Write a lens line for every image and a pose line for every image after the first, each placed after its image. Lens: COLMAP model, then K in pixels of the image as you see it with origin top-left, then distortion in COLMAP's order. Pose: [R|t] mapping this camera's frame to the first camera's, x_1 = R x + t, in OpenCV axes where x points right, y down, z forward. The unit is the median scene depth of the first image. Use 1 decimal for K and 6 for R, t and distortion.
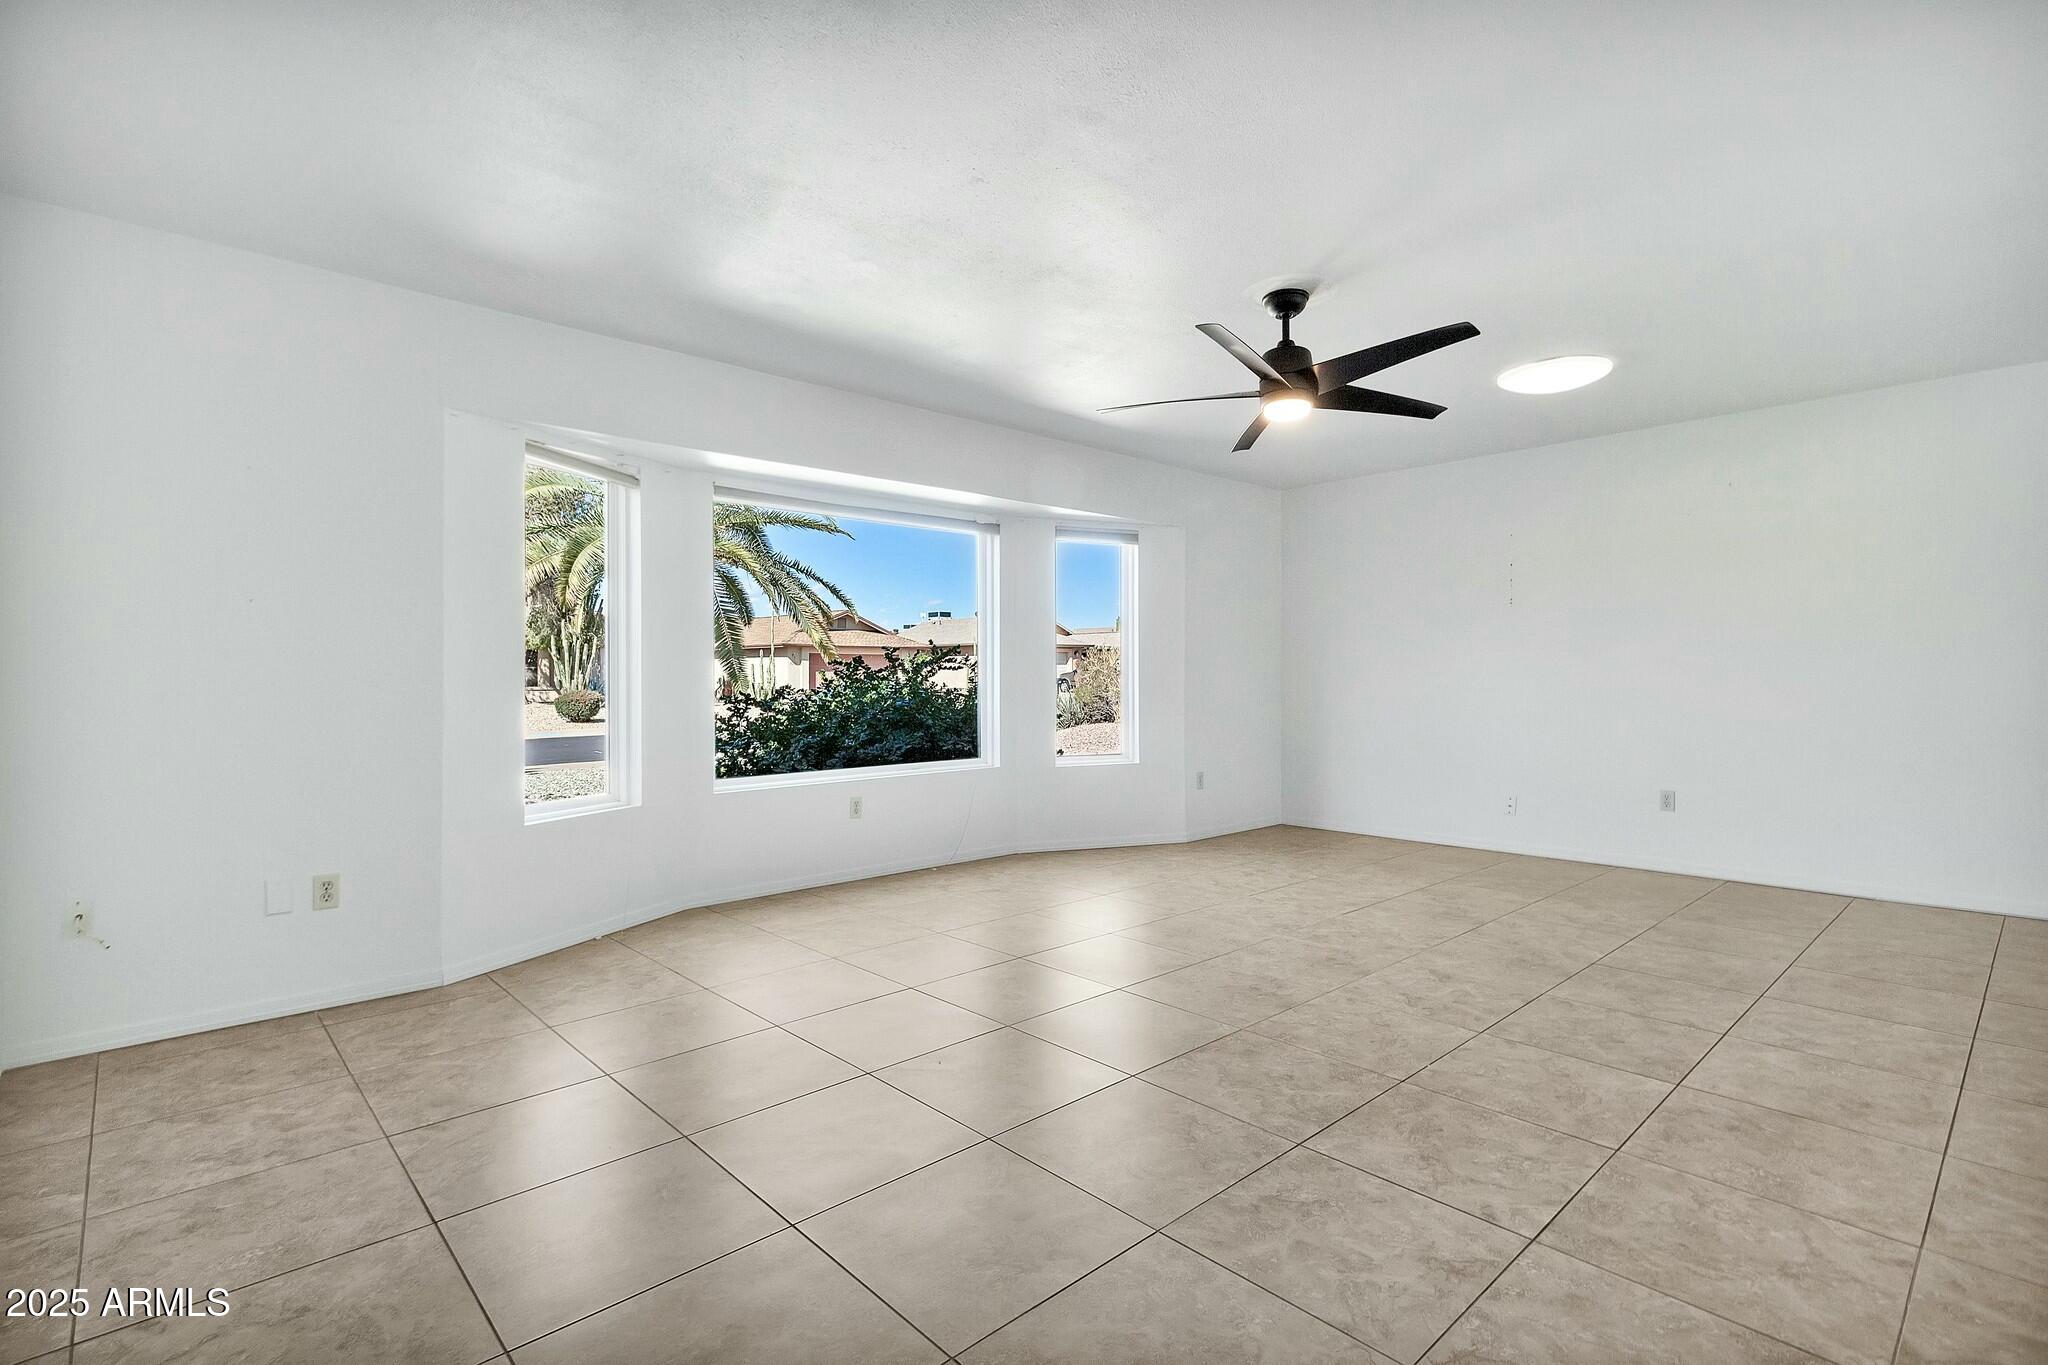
lens RADIAL K [[966.6, 0, 1039.0], [0, 966.6, 677.0], [0, 0, 1]] dist [0.007262, 0.001279]
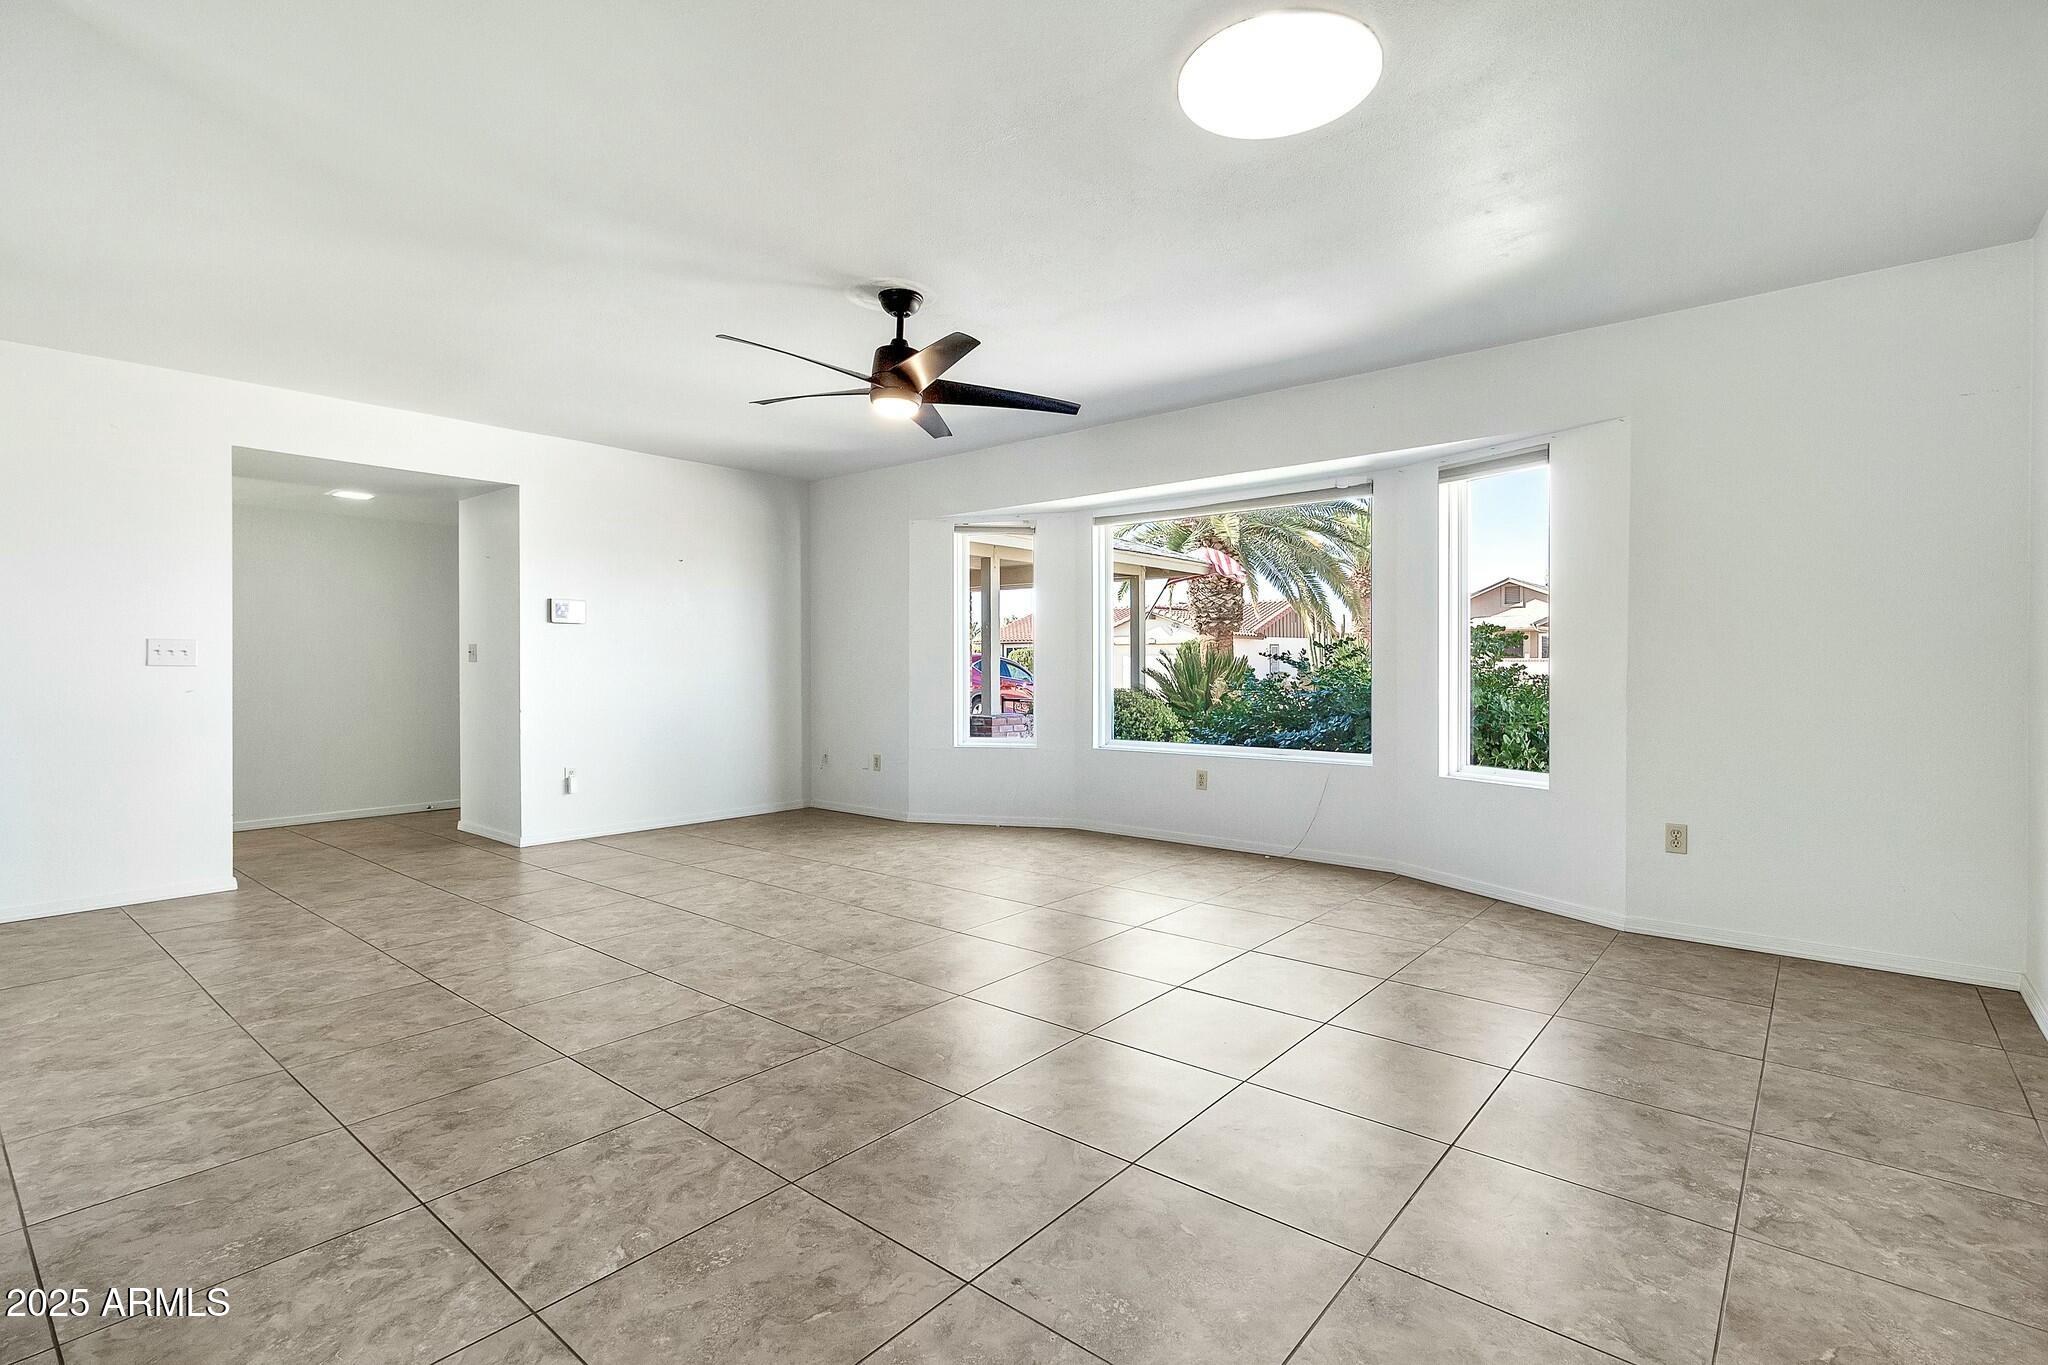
lens RADIAL K [[949.1, 0, 1038.2], [0, 949.1, 666.0], [0, 0, 1]] dist [0.004762, 0.000758]
pose [[0.123185, 0.005422, -0.992369, 1.282324], [0.003379, 0.999977, 0.005883, -0.002833], [0.992378, -0.004078, 0.123164, 1.020513]]
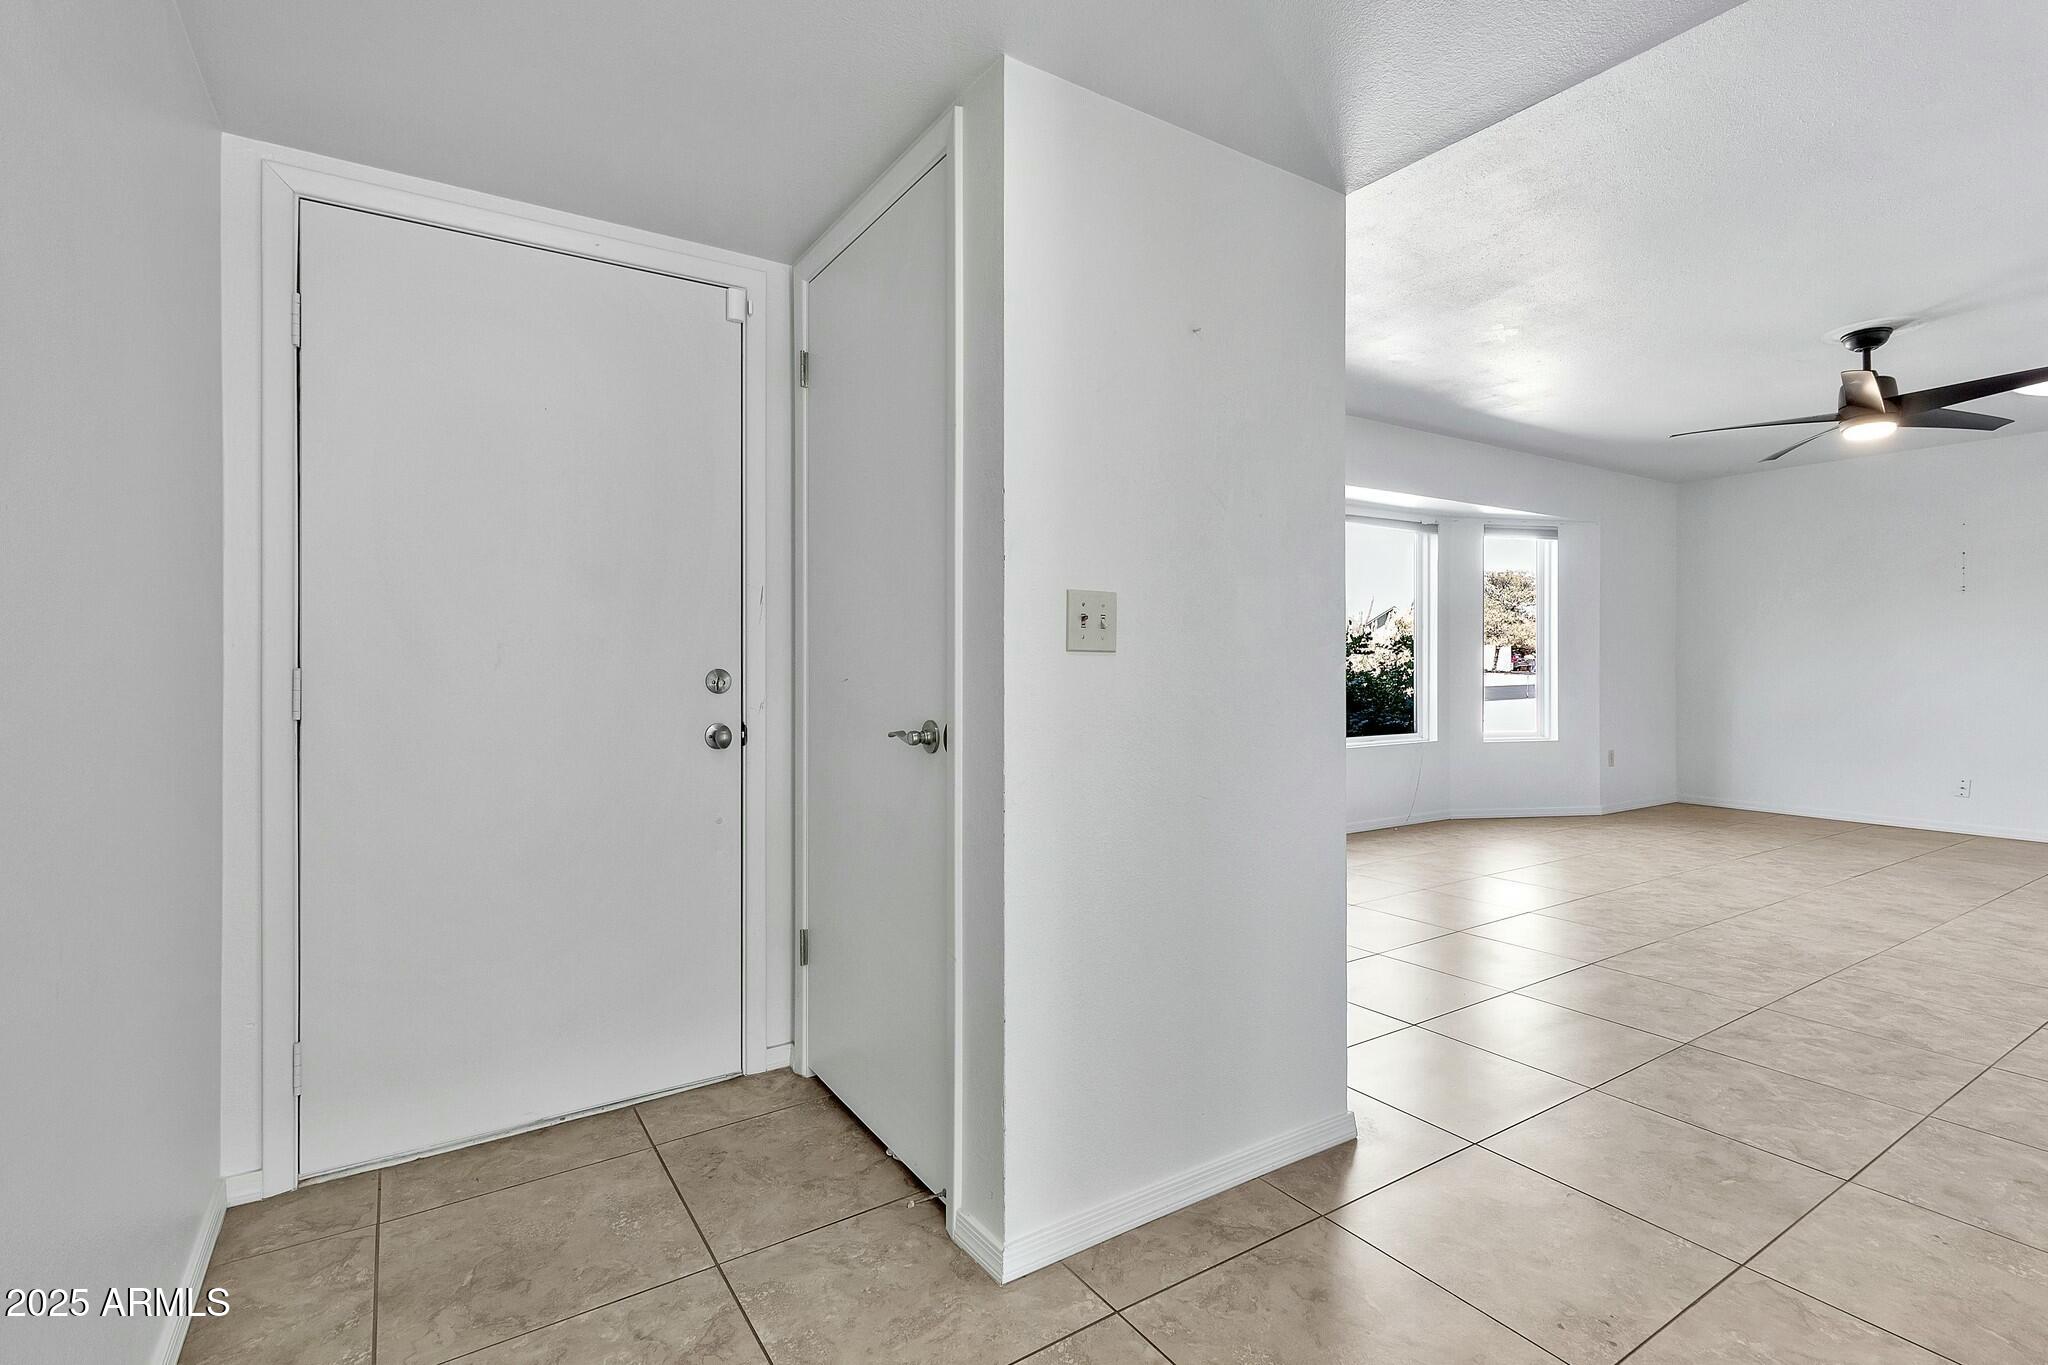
lens RADIAL K [[969.8, 0, 1027.0], [0, 969.8, 663.2], [0, 0, 1]] dist [0.004342, 0.000421]
pose [[0.985352, 0.003598, -0.170494, -0.536425], [-0.003217, 0.999992, 0.002512, 0.002237], [0.170502, -0.001927, 0.985355, -0.318477]]
